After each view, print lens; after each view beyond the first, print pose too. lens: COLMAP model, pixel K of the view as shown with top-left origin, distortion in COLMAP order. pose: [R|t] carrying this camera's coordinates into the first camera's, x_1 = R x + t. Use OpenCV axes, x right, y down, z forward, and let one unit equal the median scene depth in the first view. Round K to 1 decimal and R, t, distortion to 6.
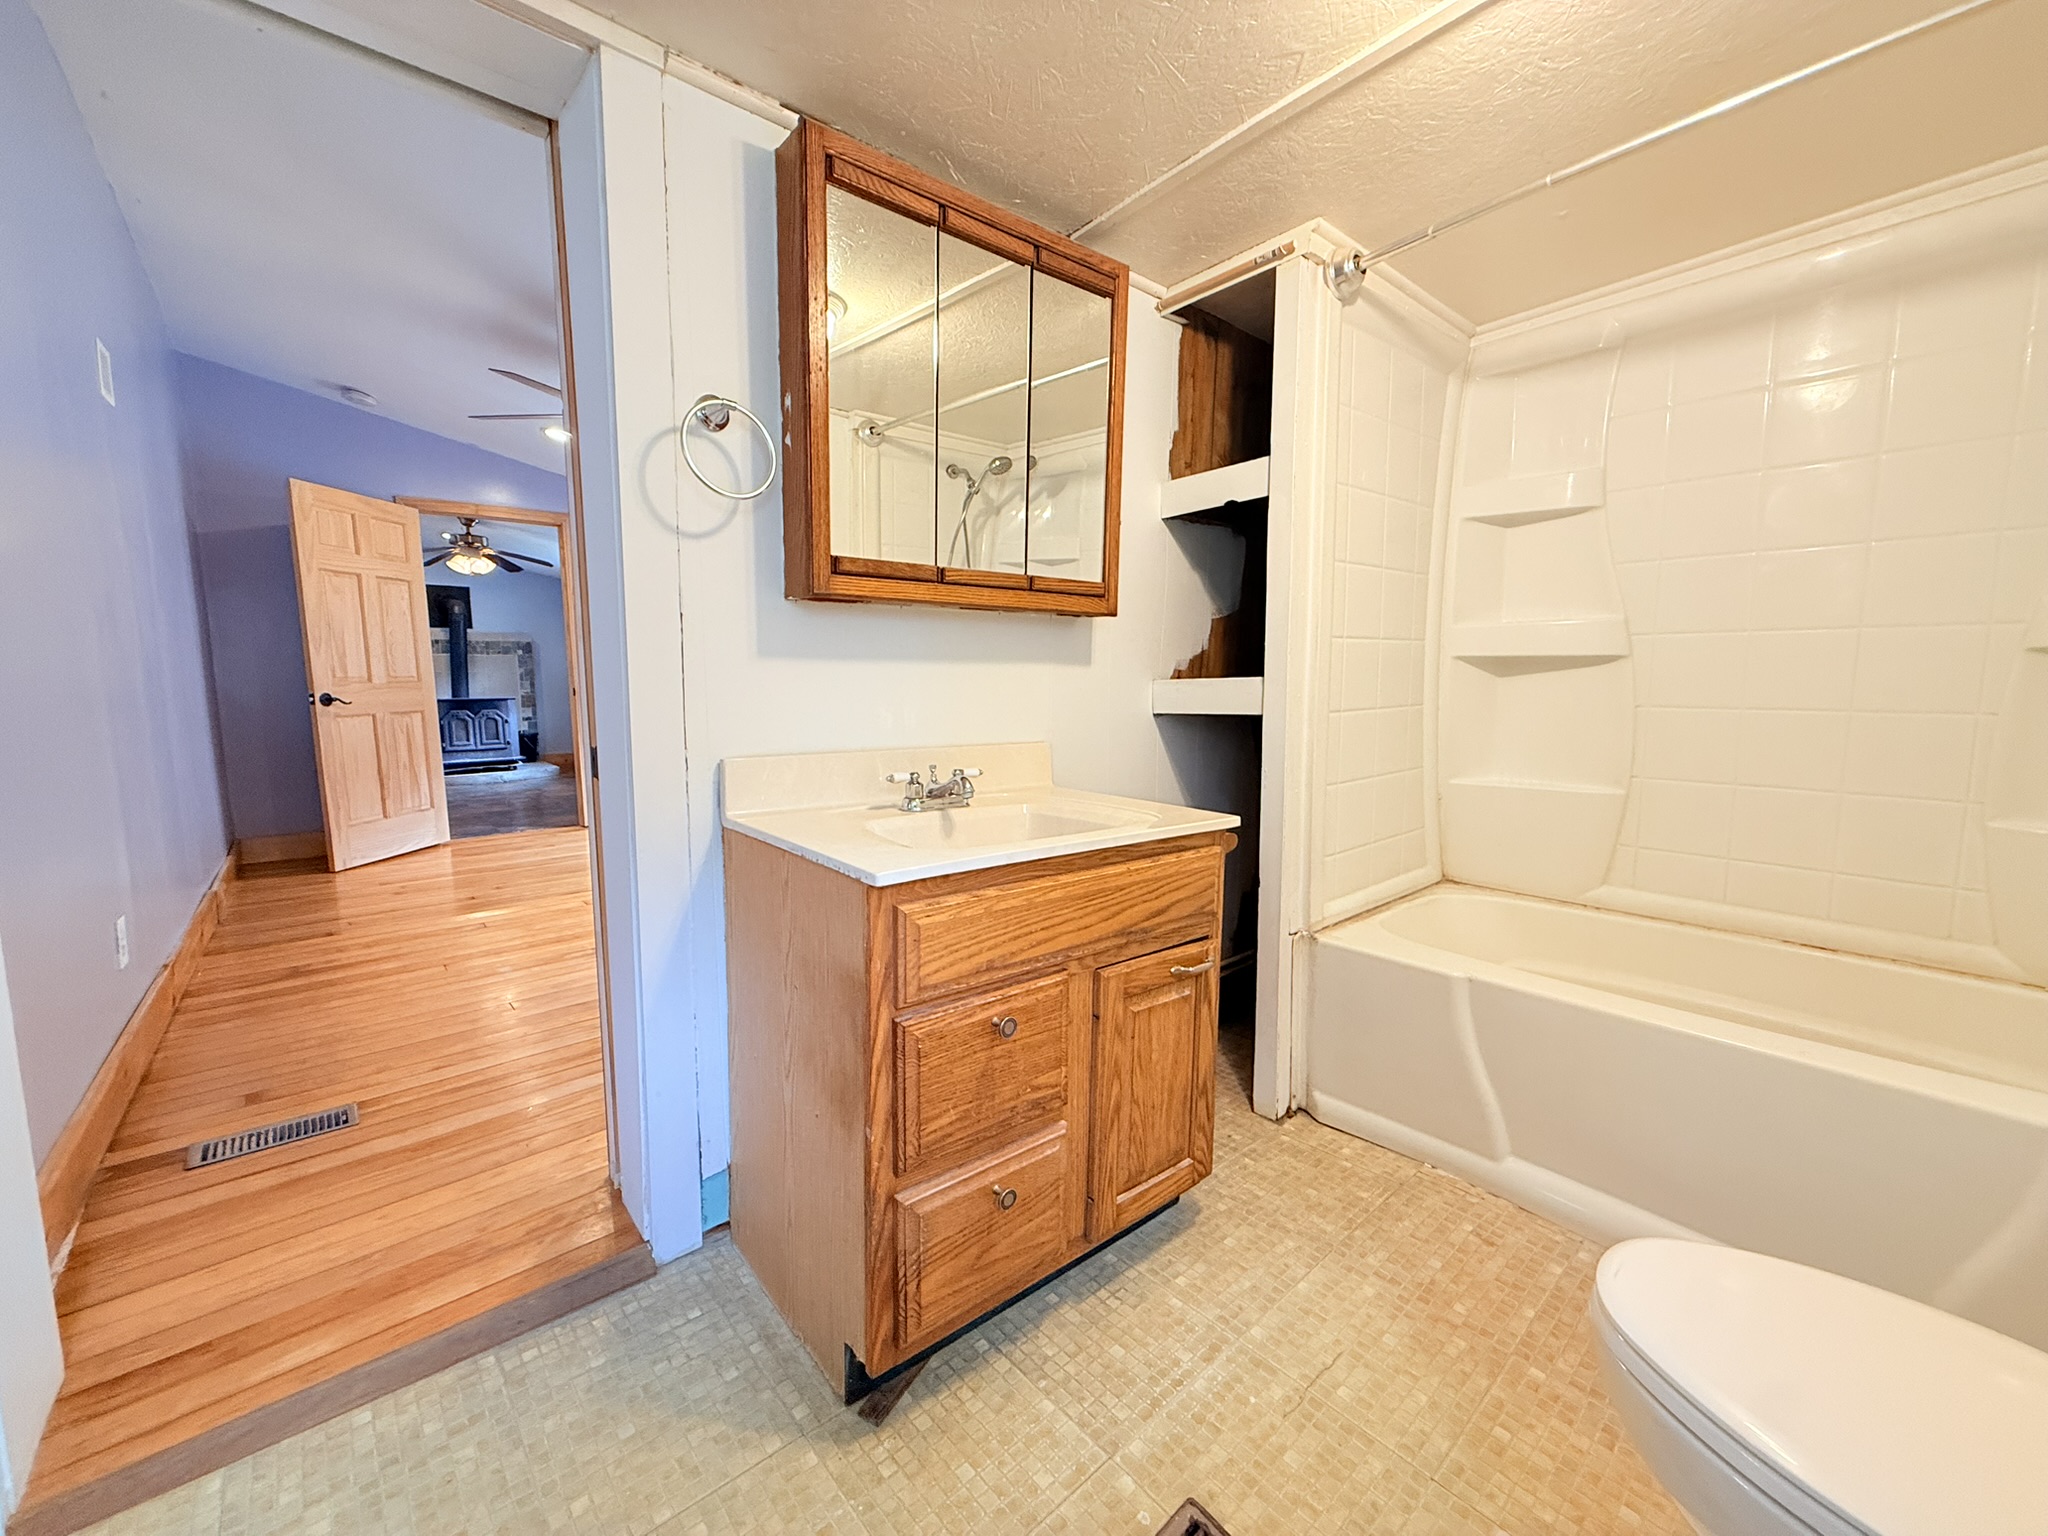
lens RADIAL K [[816.6, 0, 1018.5], [0, 816.6, 765.9], [0, 0, 1]] dist [0.000447, 0.000305]
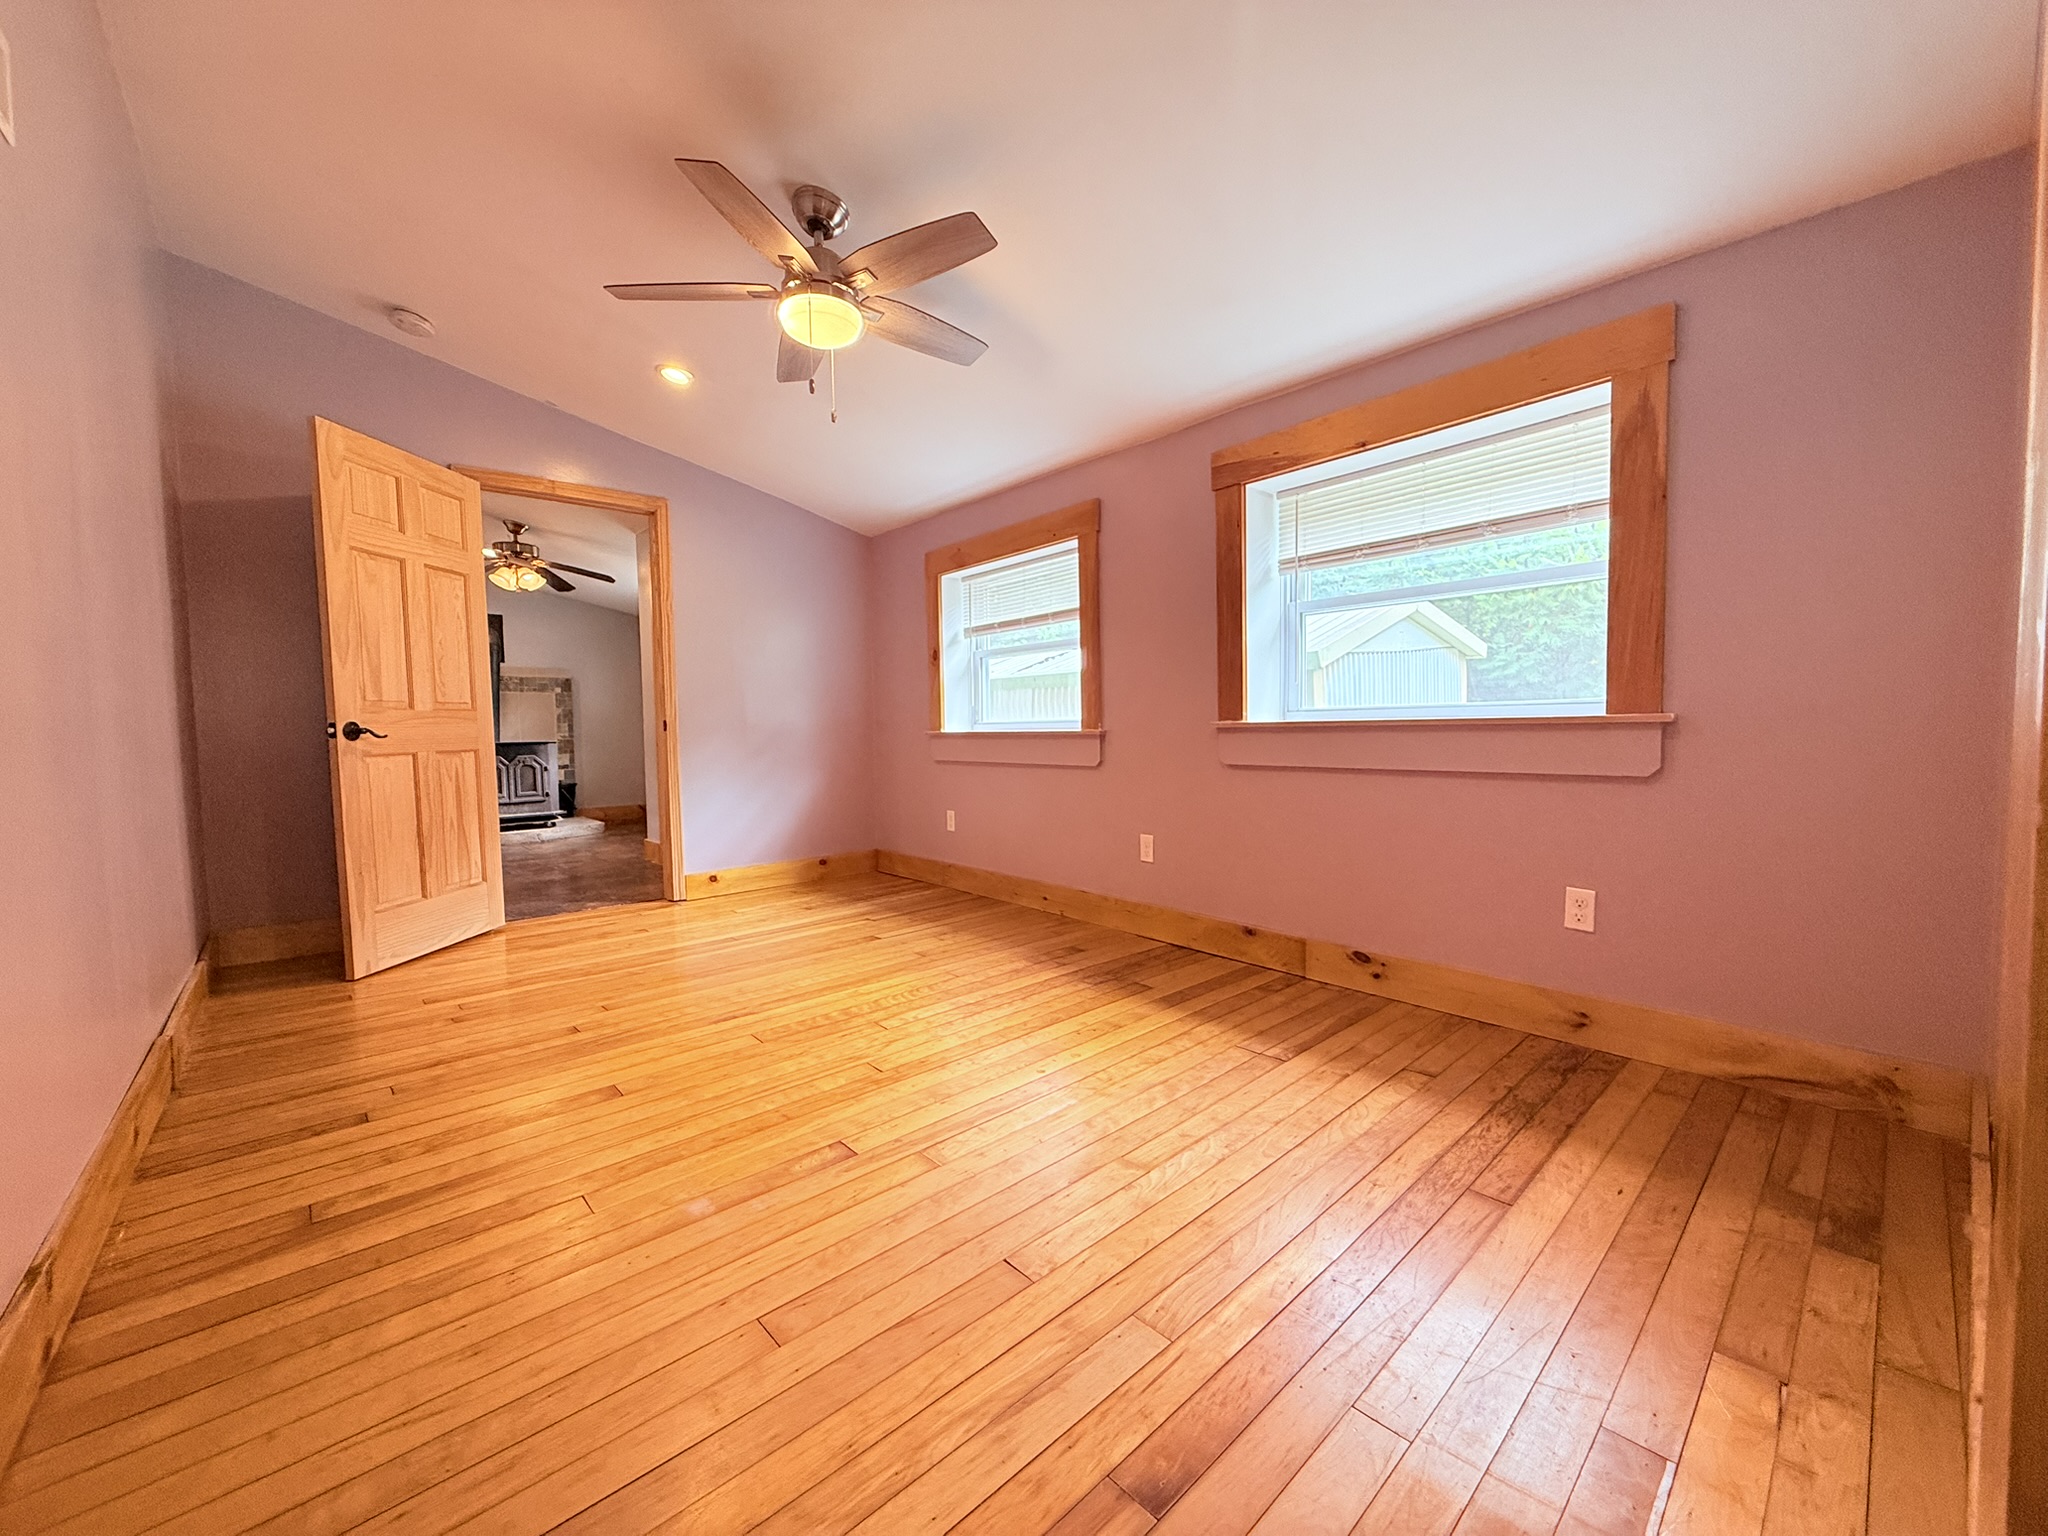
lens RADIAL K [[816.6, 0, 1018.5], [0, 816.6, 765.9], [0, 0, 1]] dist [0.000447, 0.000305]
pose [[0.999918, -0.009188, 0.008936, -0.256604], [0.009717, 0.998084, -0.061111, -0.002703], [-0.008357, 0.061193, 0.998091, 0.270607]]
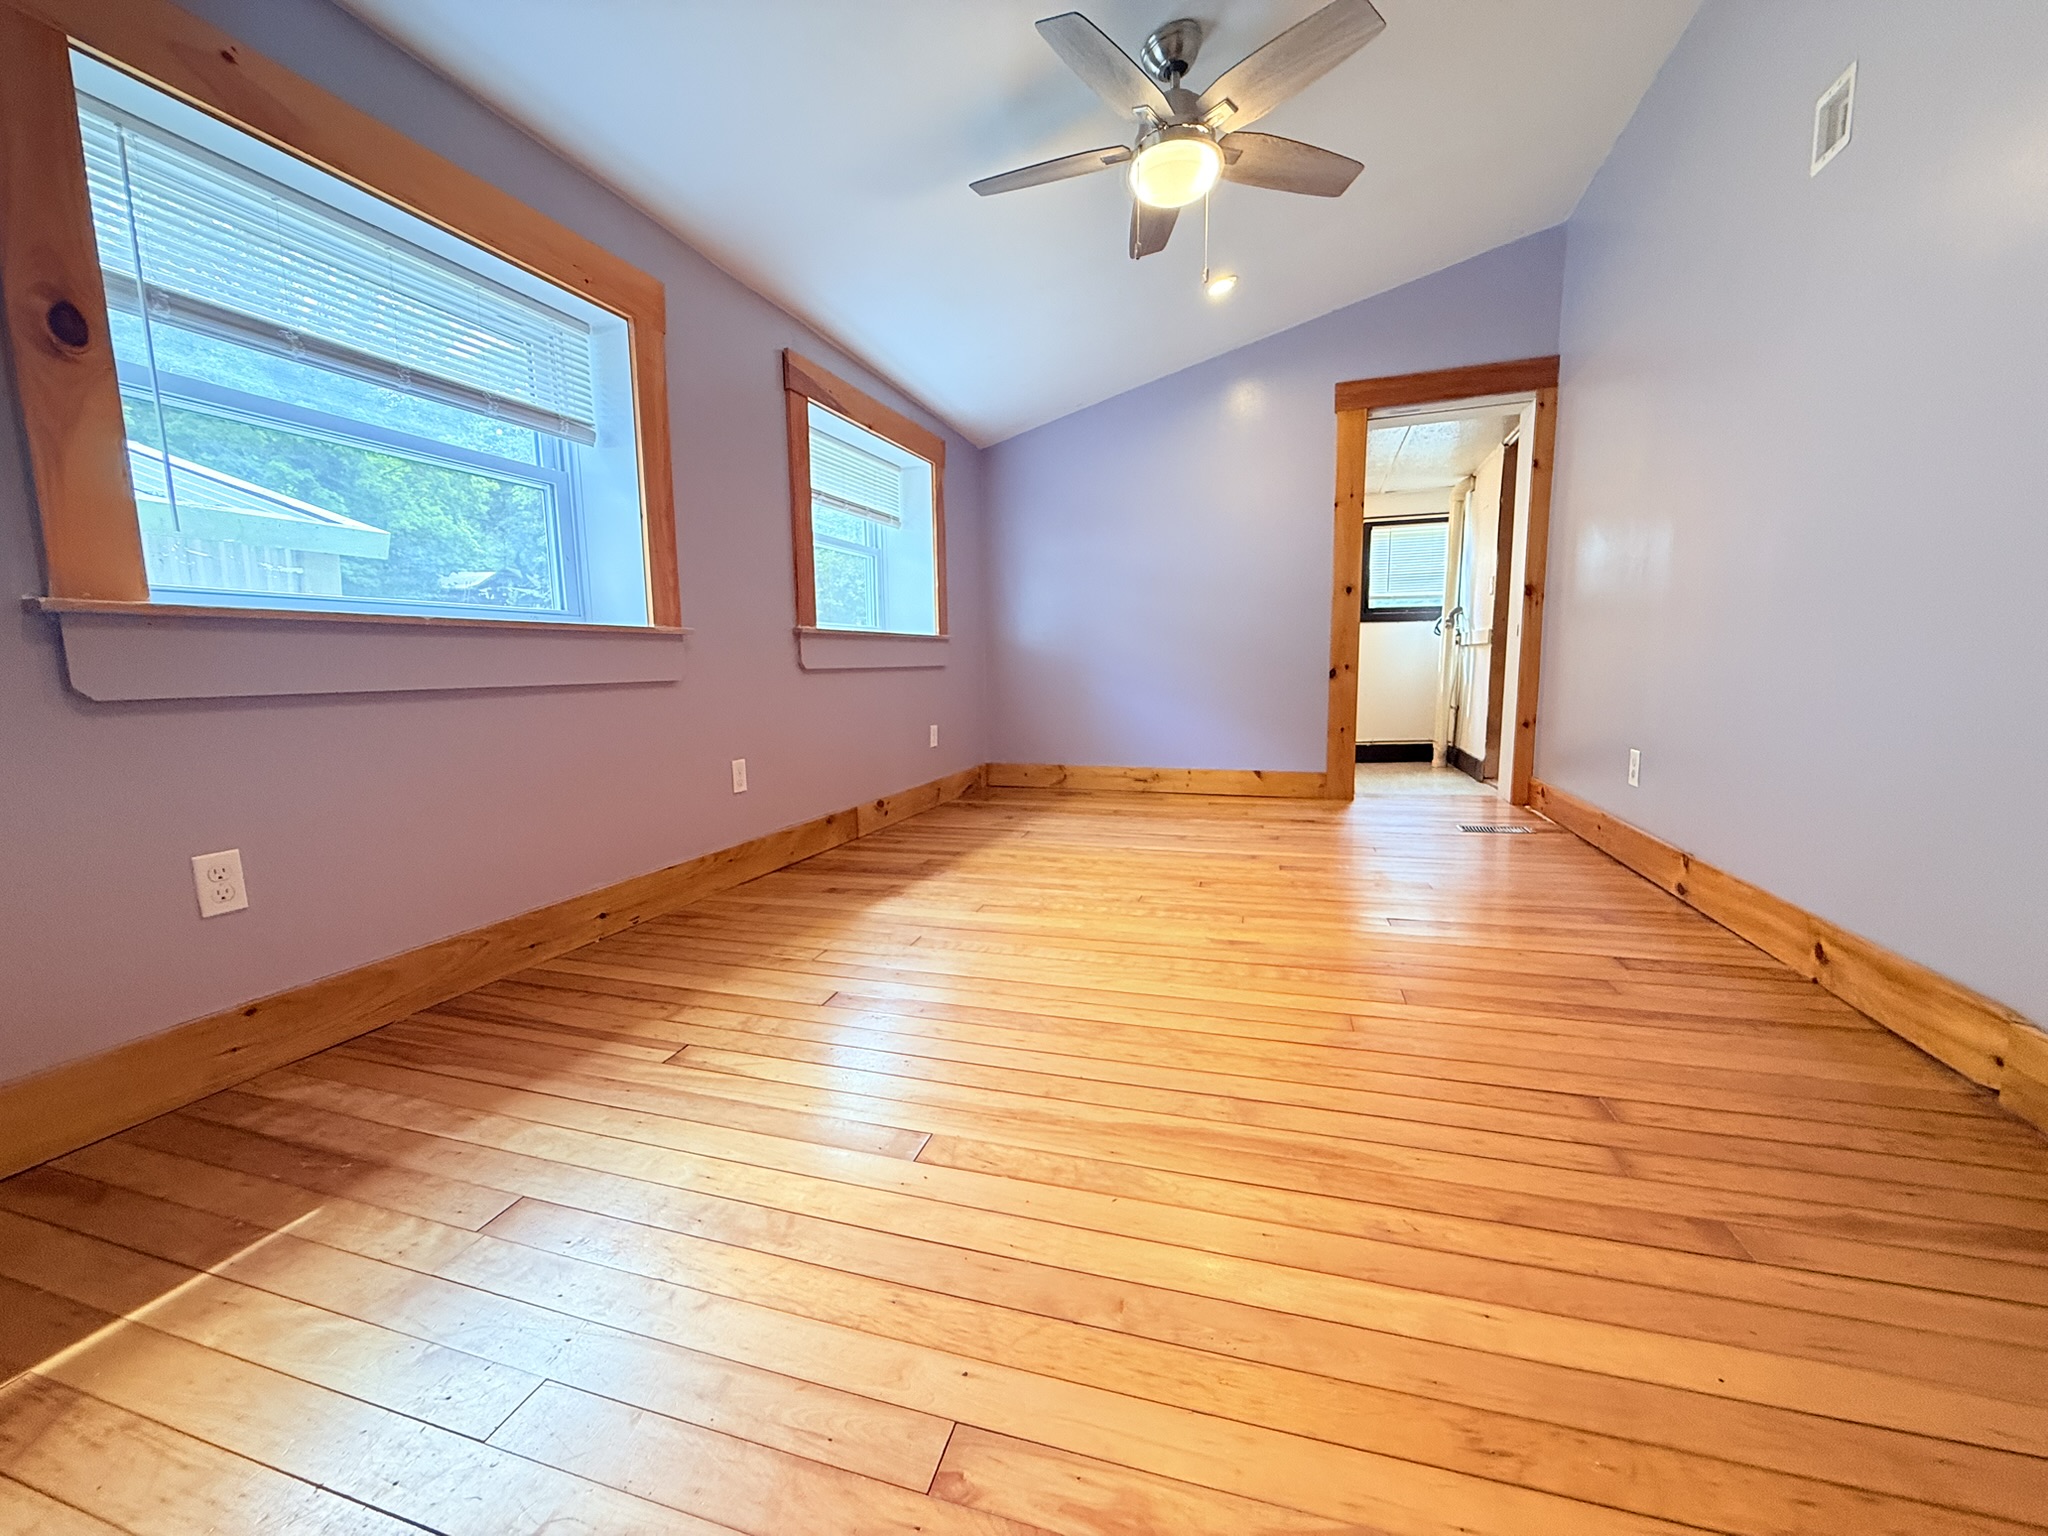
lens RADIAL K [[816.6, 0, 1018.5], [0, 816.6, 765.9], [0, 0, 1]] dist [0.000447, 0.000305]
pose [[-0.526276, -0.092971, 0.845216, -0.754438], [0.109576, 0.978302, 0.175838, -0.063380], [-0.843224, 0.185155, -0.504669, 1.131506]]
